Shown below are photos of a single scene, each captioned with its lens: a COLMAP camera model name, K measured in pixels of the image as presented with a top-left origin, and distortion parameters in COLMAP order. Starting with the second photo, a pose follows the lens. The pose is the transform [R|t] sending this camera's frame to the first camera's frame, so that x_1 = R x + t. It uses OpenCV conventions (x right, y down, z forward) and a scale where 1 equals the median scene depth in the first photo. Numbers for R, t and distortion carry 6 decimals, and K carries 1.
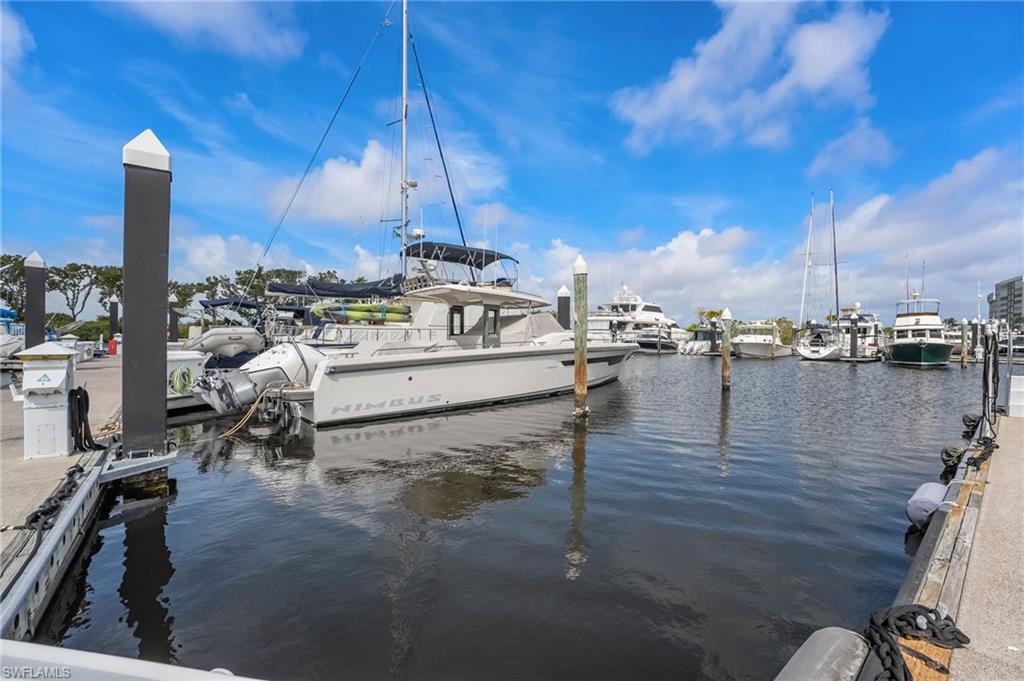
lens RADIAL K [[423.4, 0, 517.0], [0, 423.4, 337.8], [0, 0, 1]] dist [-0.017942, 0.000059]
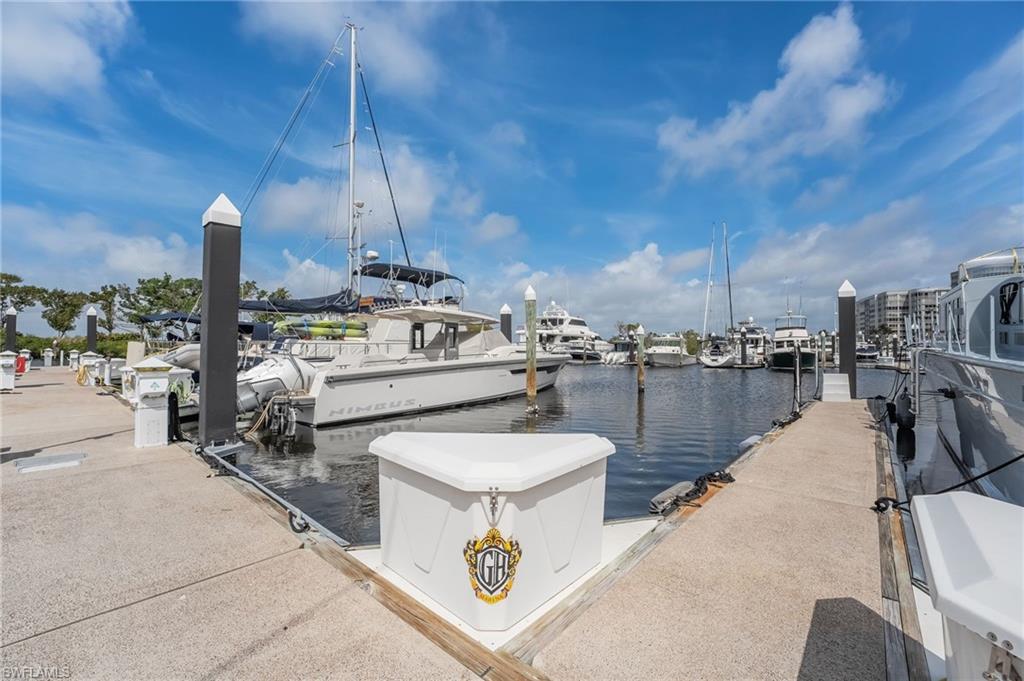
lens RADIAL K [[423.4, 0, 517.0], [0, 423.4, 337.8], [0, 0, 1]] dist [-0.017942, 0.000059]
pose [[0.985368, -0.003537, 0.170404, -0.055523], [0.008485, 0.999563, -0.028319, -0.001324], [-0.170229, 0.029350, 0.984967, -0.123205]]
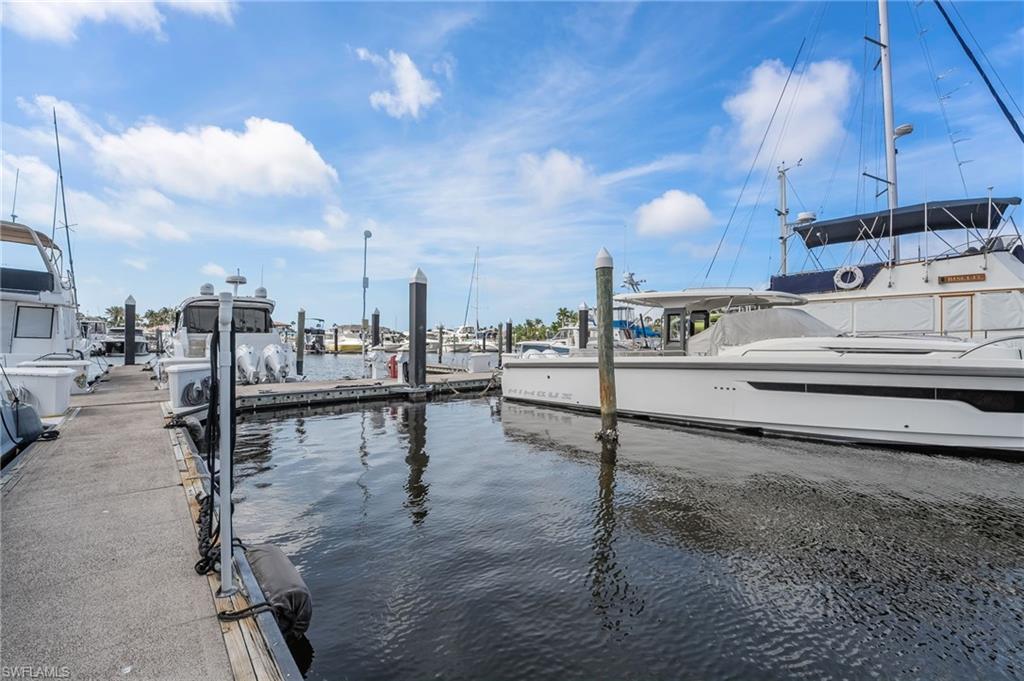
lens RADIAL K [[423.4, 0, 517.0], [0, 423.4, 337.8], [0, 0, 1]] dist [-0.017942, 0.000059]
pose [[0.034553, -0.029523, -0.998967, 0.546225], [-0.011676, 0.999483, -0.029942, 0.008263], [0.999335, 0.012698, 0.034190, 0.449017]]
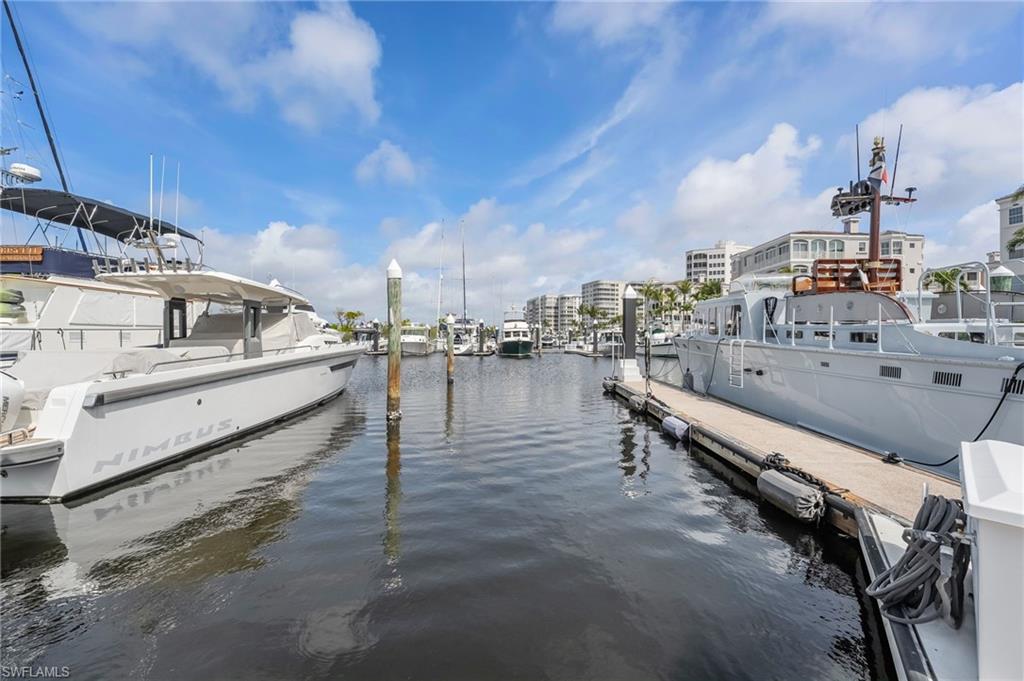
lens RADIAL K [[419.4, 0, 518.9], [0, 419.4, 343.7], [0, 0, 1]] dist [-0.013513, 0.000243]
pose [[0.657369, -0.017269, 0.753371, -0.222080], [0.005781, 0.999824, 0.017874, -0.005369], [-0.753547, -0.007394, 0.657353, 0.072966]]
